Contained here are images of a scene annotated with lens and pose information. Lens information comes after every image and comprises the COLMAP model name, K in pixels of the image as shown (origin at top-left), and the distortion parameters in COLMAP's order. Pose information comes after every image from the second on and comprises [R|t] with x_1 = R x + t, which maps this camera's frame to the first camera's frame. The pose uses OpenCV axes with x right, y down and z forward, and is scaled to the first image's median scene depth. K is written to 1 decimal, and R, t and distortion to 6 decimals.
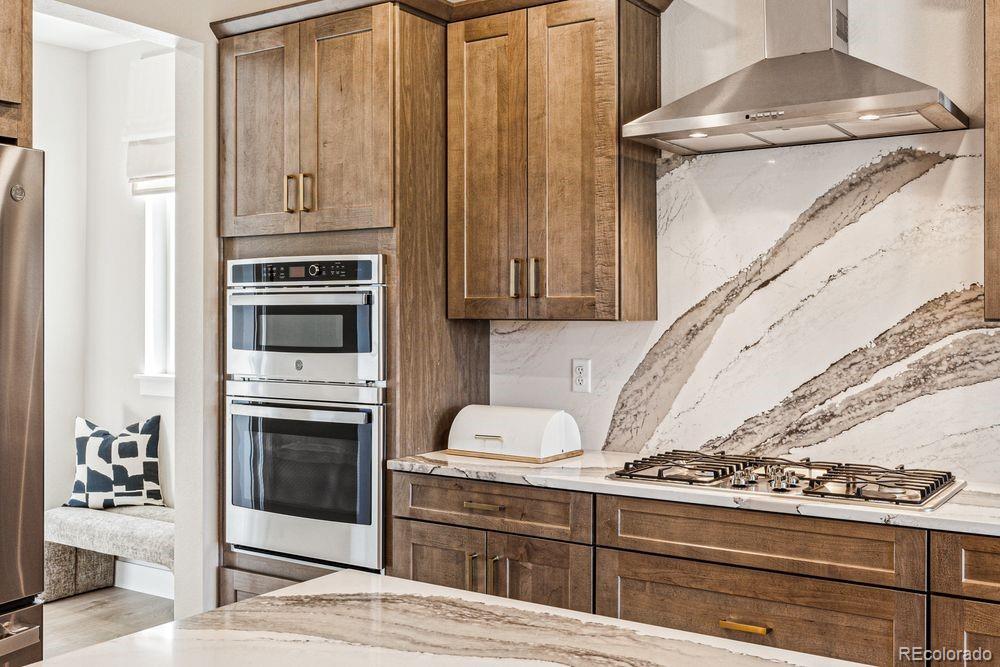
lens RADIAL K [[1024.2, 0, 503.5], [0, 1024.2, 311.0], [0, 0, 1]] dist [-0.000515, 0.000000]
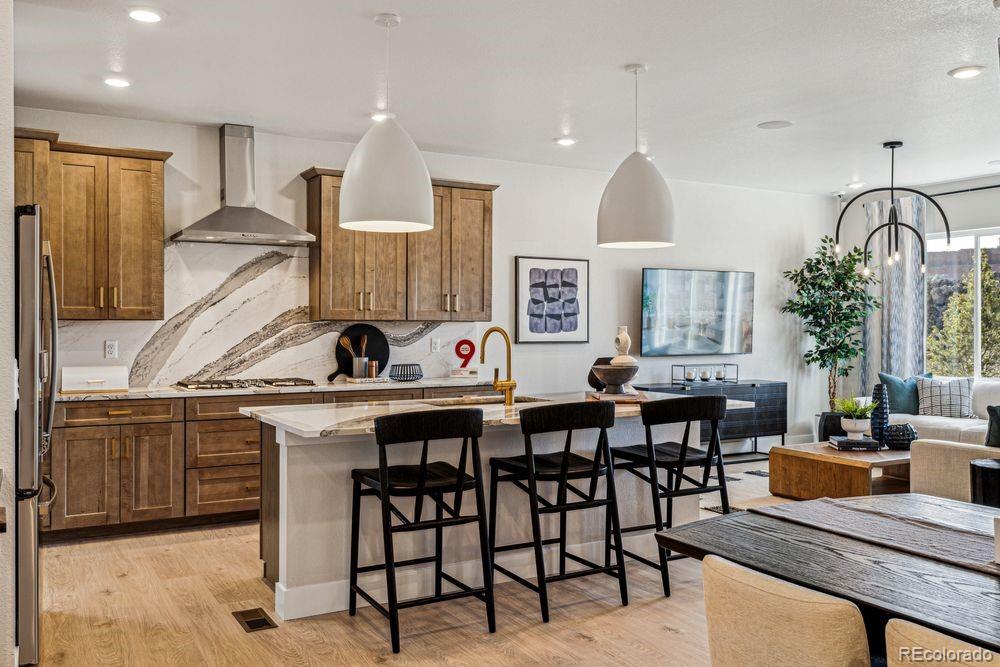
lens RADIAL K [[843.1, 0, 506.2], [0, 843.1, 332.6], [0, 0, 1]] dist [0.009292, 0.006621]
pose [[0.444048, -0.007101, 0.895975, -1.104324], [-0.004353, 0.999940, 0.010083, 0.014807], [-0.895992, -0.008377, 0.443991, -0.382474]]
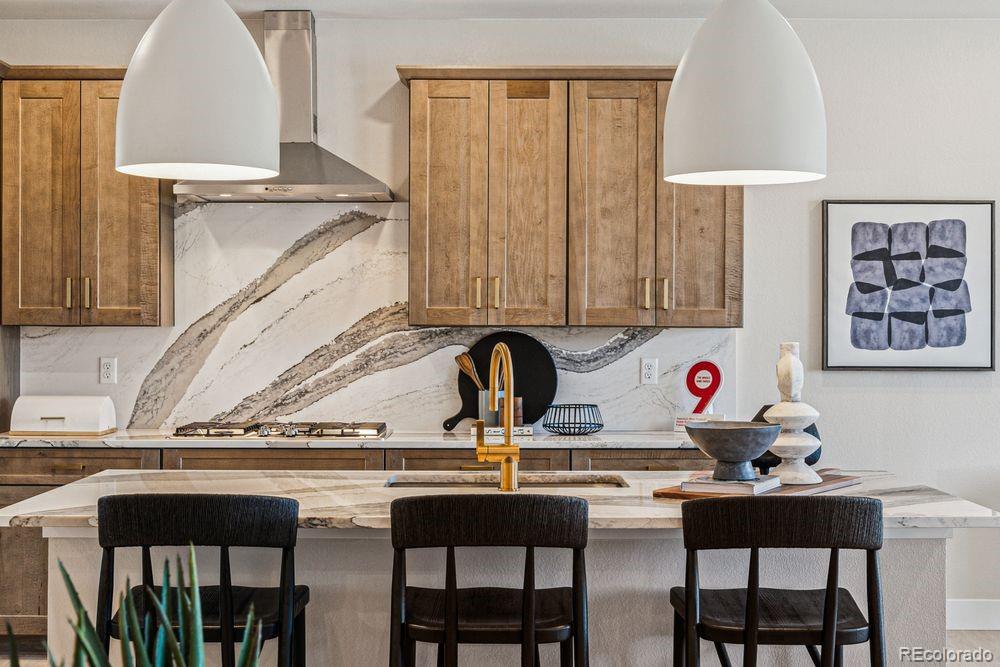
lens RADIAL K [[1458.3, 0, 494.7], [0, 1458.3, 323.7], [0, 0, 1]] dist [0.009959, 0.000000]
pose [[0.833928, 0.000849, 0.551872, -0.569365], [-0.003509, 0.999987, 0.003763, -0.002639], [-0.551862, -0.005075, 0.833920, -0.827252]]
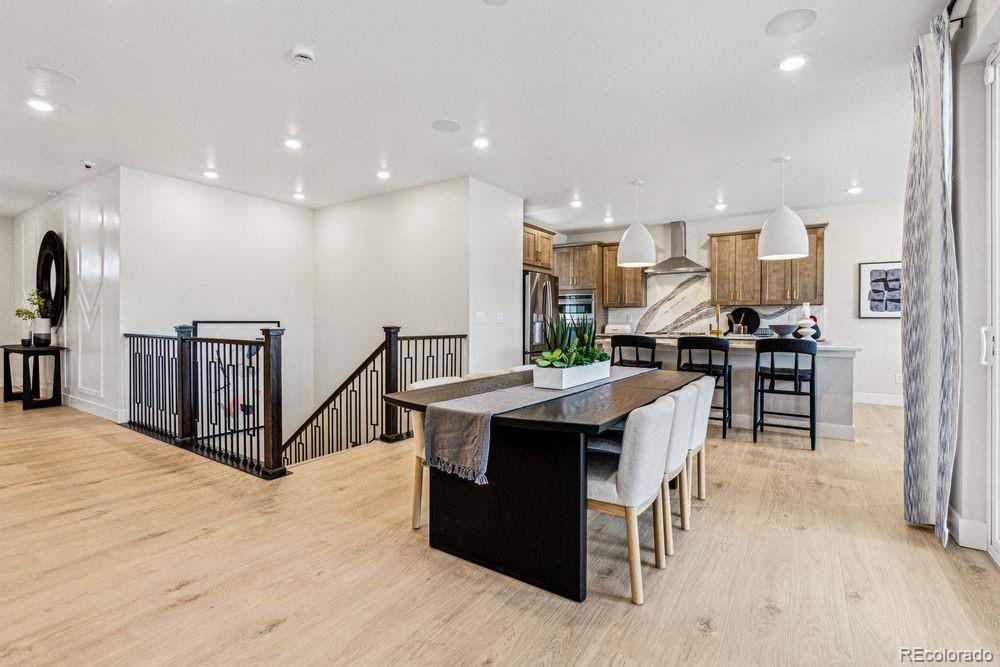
lens RADIAL K [[459.6, 0, 505.7], [0, 459.6, 323.4], [0, 0, 1]] dist [-0.004626, 0.000193]
pose [[0.999985, 0.002727, 0.004679, -0.586380], [-0.002778, 0.999937, 0.010917, 0.069726], [-0.004649, -0.010930, 0.999929, -1.328189]]
